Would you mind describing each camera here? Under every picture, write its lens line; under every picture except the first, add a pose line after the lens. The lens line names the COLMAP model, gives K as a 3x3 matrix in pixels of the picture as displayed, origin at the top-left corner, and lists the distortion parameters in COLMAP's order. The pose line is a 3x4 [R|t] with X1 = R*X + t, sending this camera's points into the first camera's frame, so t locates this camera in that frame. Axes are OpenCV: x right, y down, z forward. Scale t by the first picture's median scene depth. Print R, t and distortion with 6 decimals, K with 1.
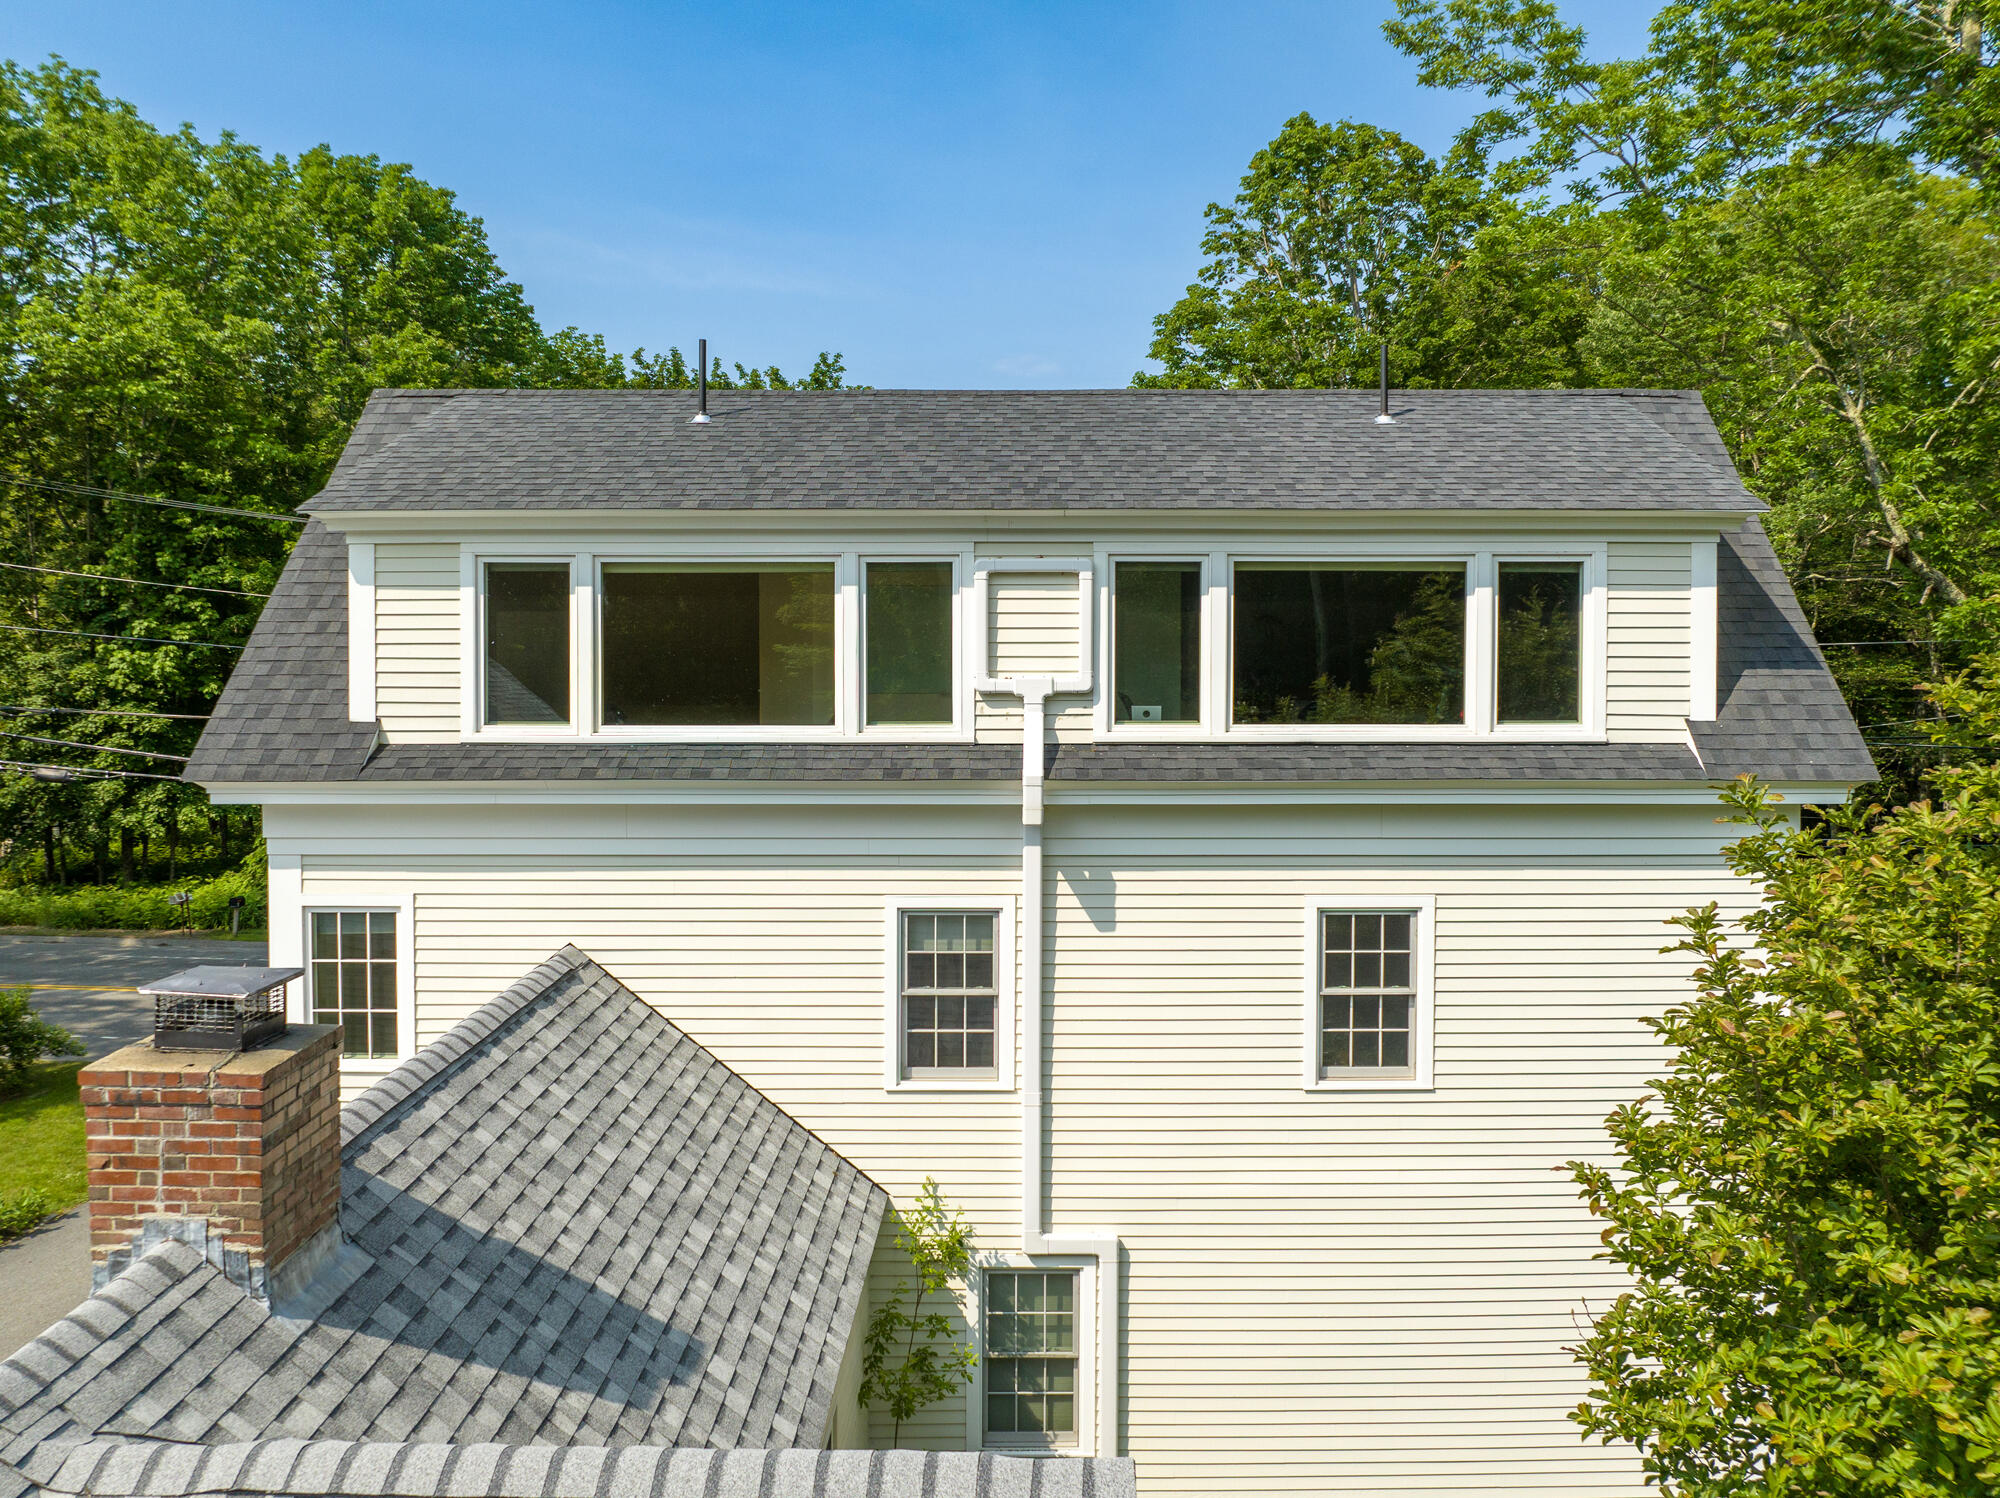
lens RADIAL K [[1732.4, 0, 1000.0], [0, 1732.4, 749.0], [0, 0, 1]] dist [-0.050607, -0.001656]
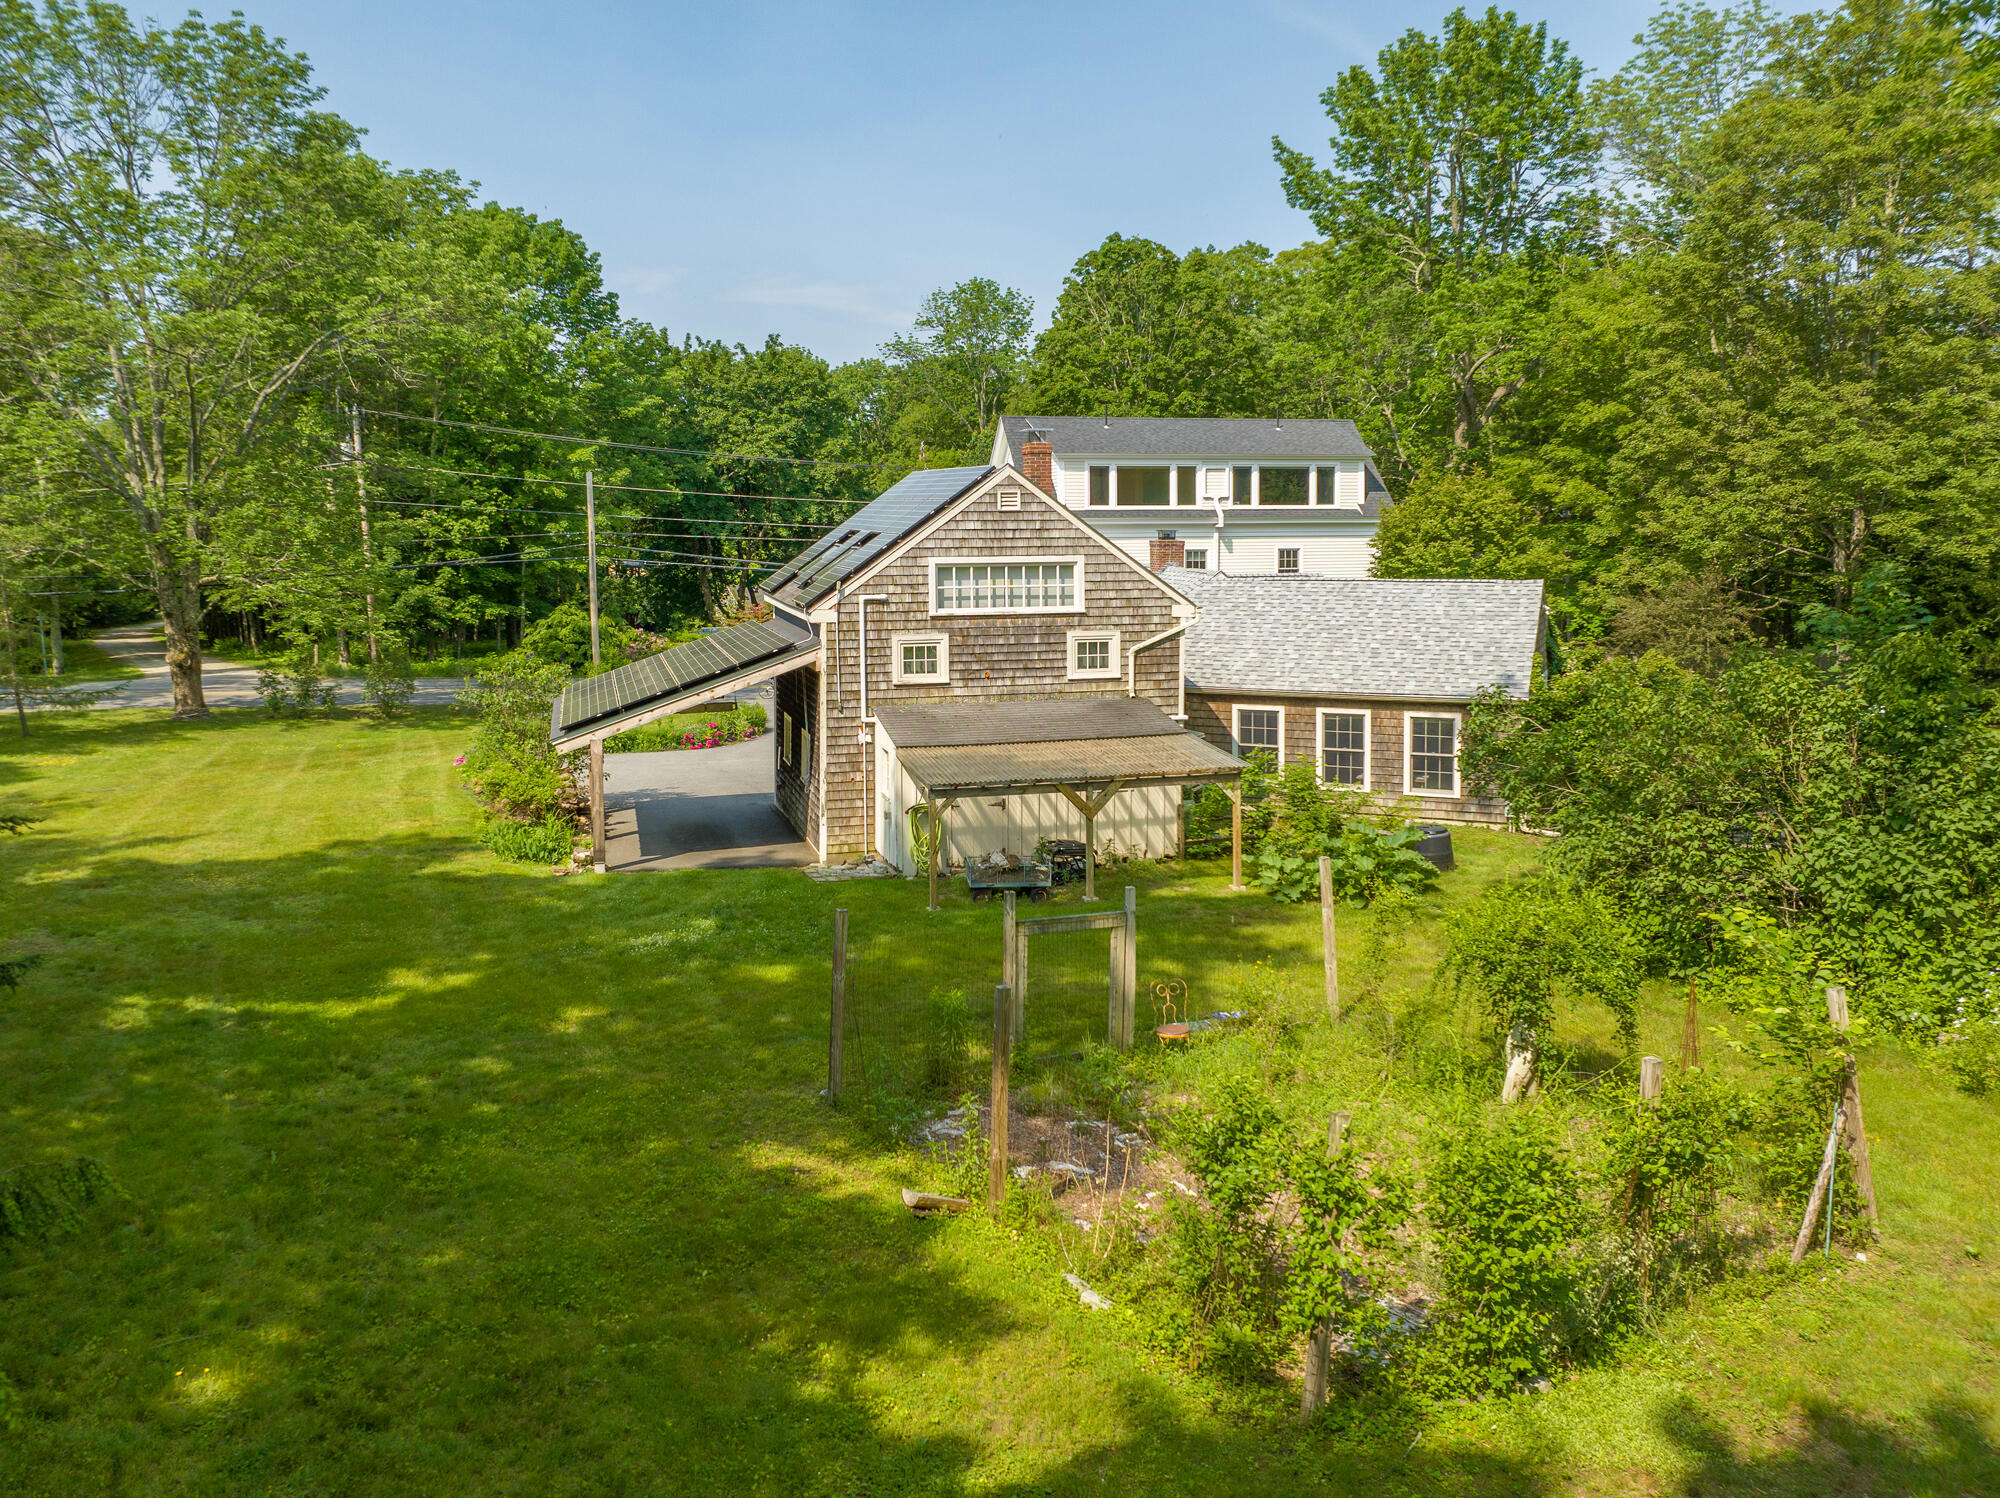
lens RADIAL K [[1403.8, 0, 1000.0], [0, 1403.8, 749.0], [0, 0, 1]] dist [-0.000978, -0.000449]
pose [[0.977863, -0.038502, 0.205674, -1.230302], [0.020320, 0.995753, 0.089792, 0.261549], [-0.208258, -0.083625, 0.974492, -2.304390]]
